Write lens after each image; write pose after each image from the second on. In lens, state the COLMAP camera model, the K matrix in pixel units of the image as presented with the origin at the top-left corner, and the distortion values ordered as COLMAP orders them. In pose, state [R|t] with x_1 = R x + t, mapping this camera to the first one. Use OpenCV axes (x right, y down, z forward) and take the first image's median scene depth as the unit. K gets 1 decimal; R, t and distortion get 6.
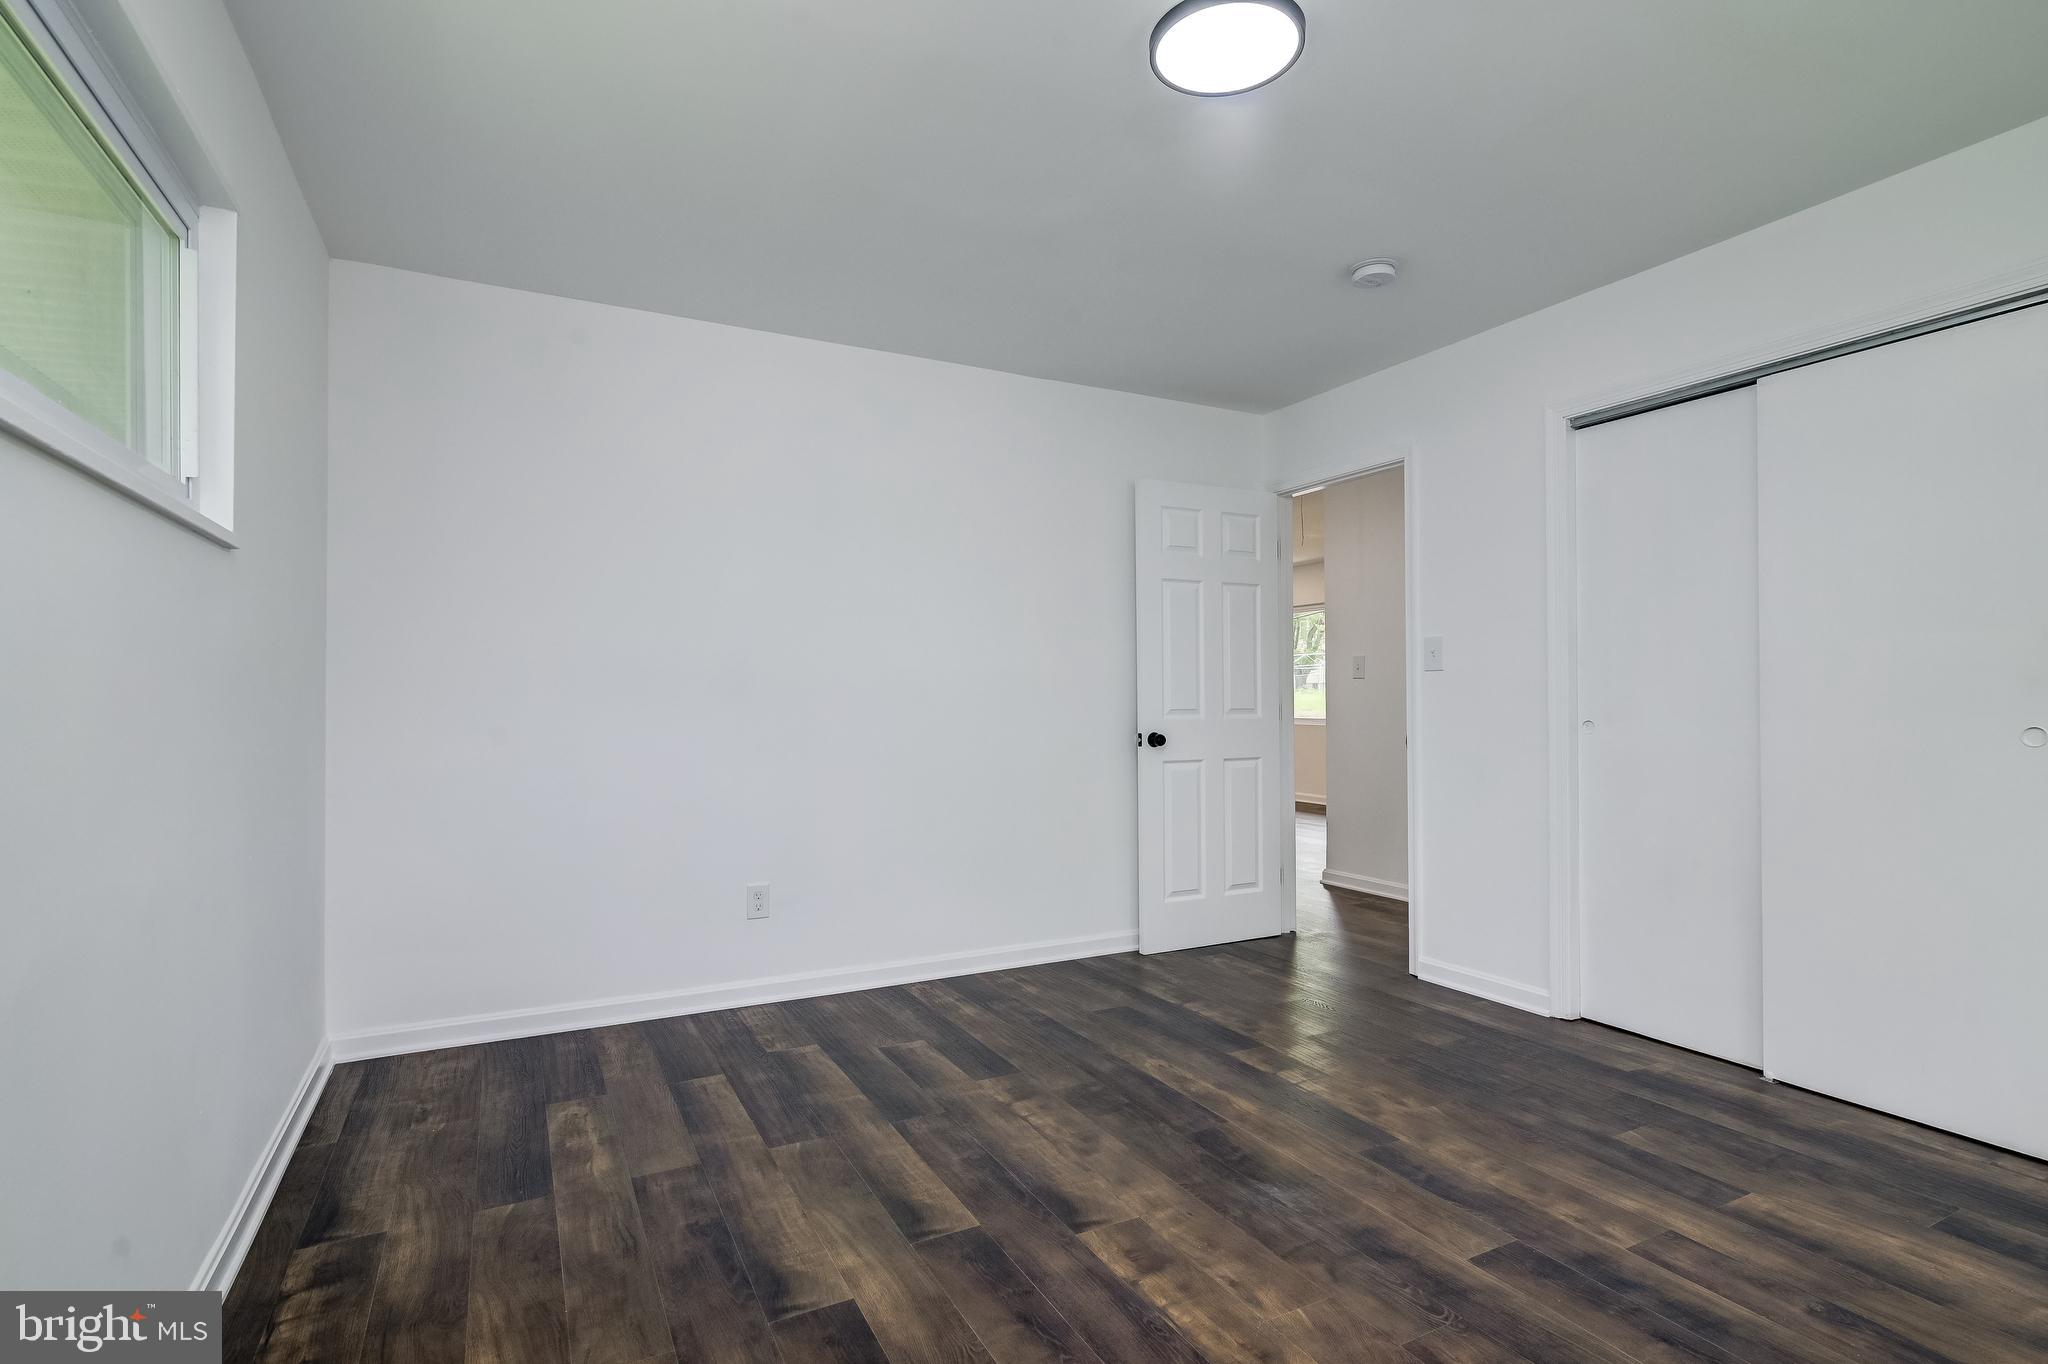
lens RADIAL K [[993.2, 0, 1017.5], [0, 993.2, 694.3], [0, 0, 1]] dist [0.001281, 0.000677]
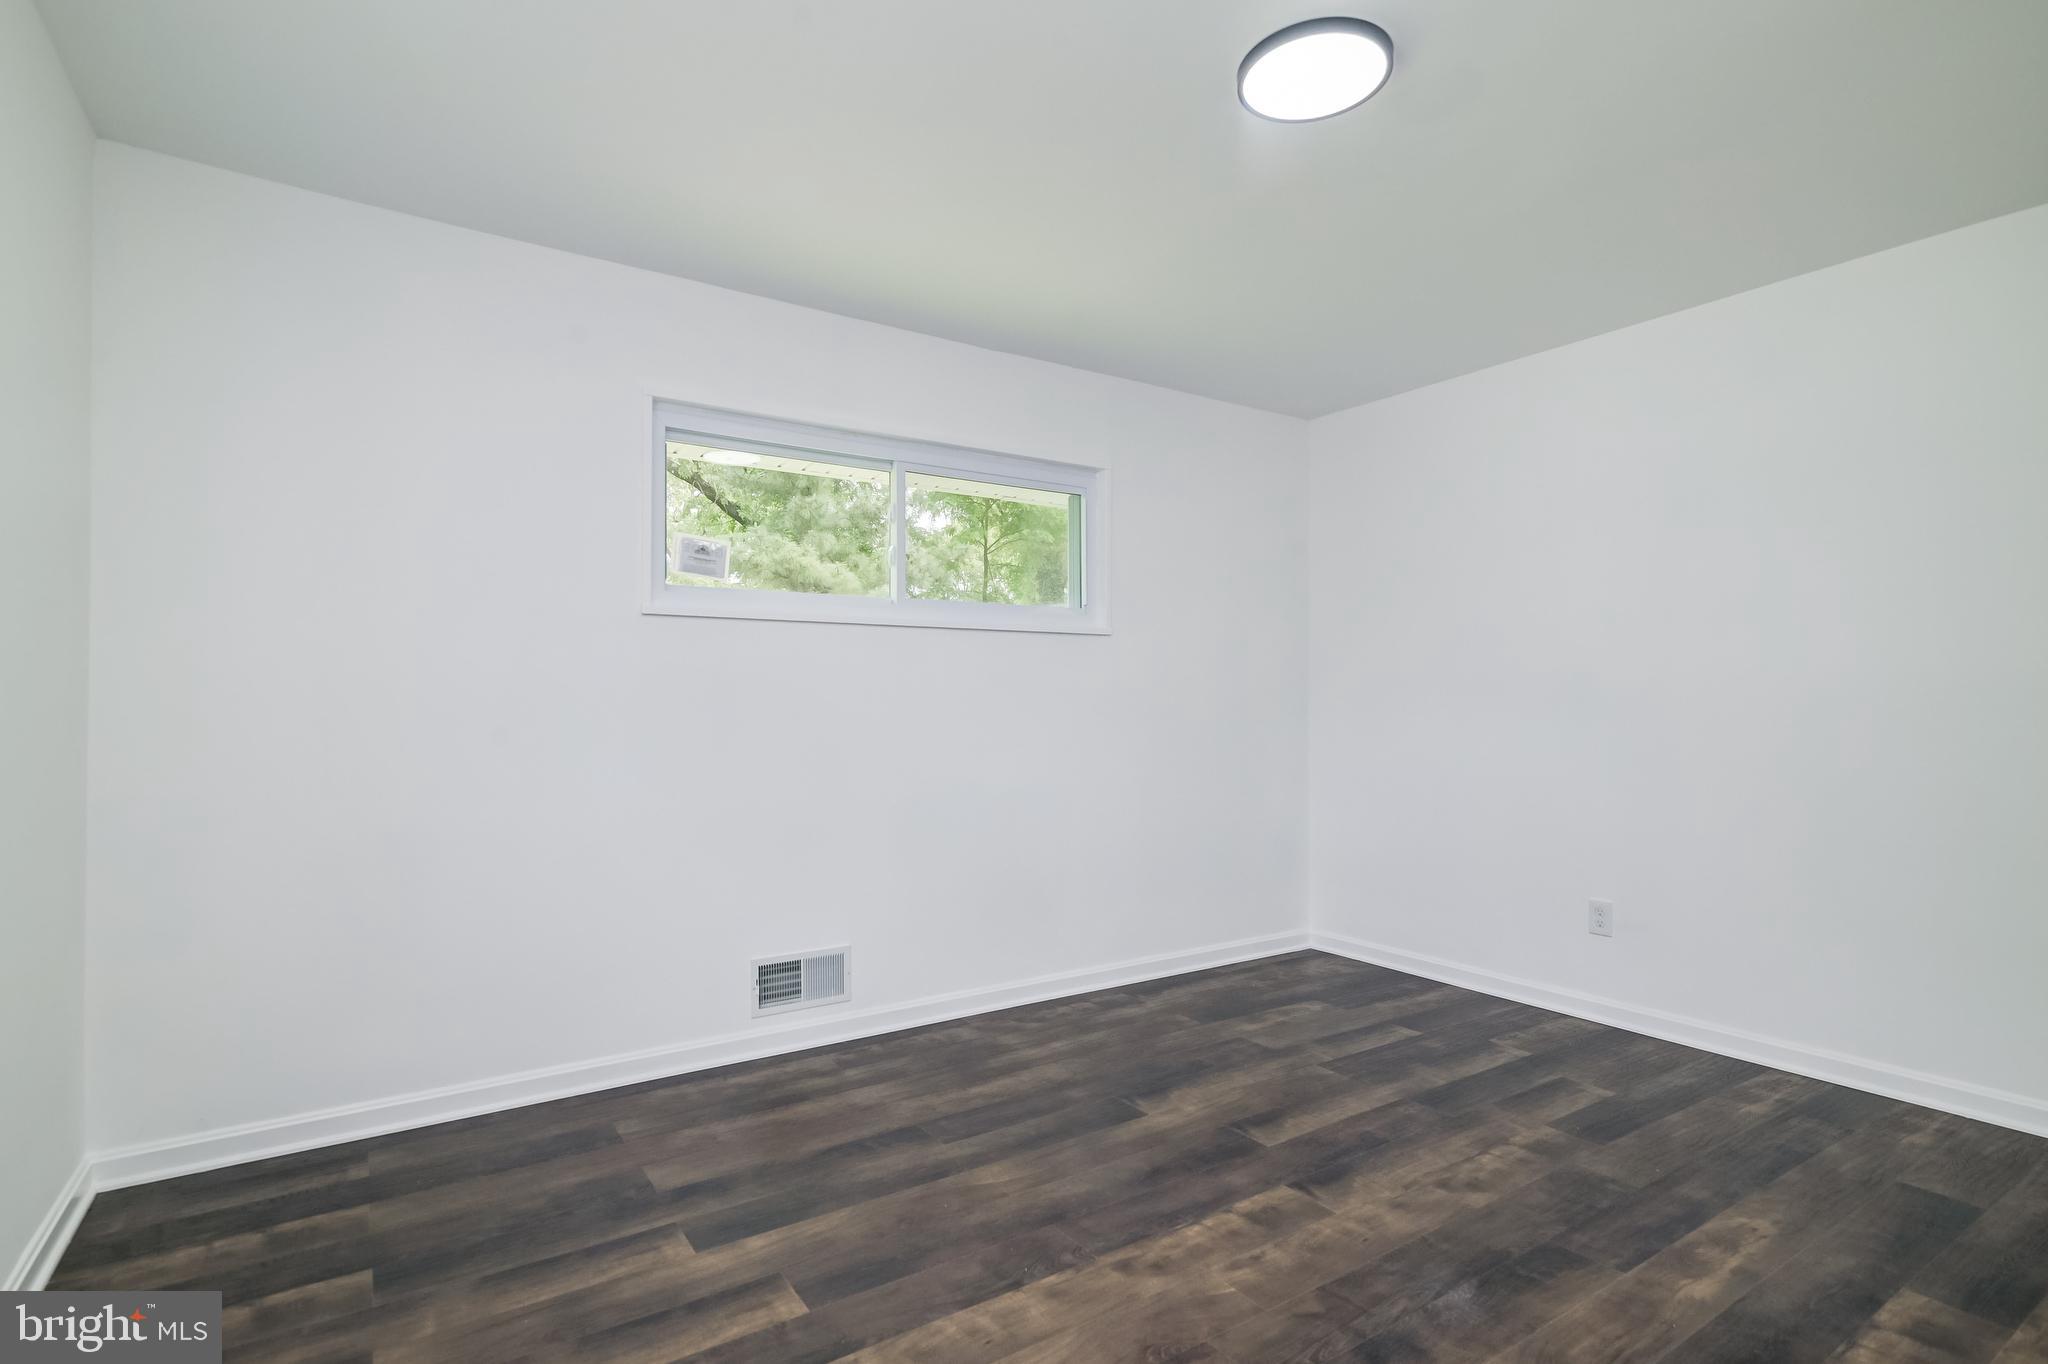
lens RADIAL K [[993.2, 0, 1017.5], [0, 993.2, 694.3], [0, 0, 1]] dist [0.001281, 0.000677]
pose [[0.109869, -0.008416, -0.993910, 0.865921], [0.002299, 0.999964, -0.008213, -0.006382], [0.993943, -0.001383, 0.109884, 0.428563]]
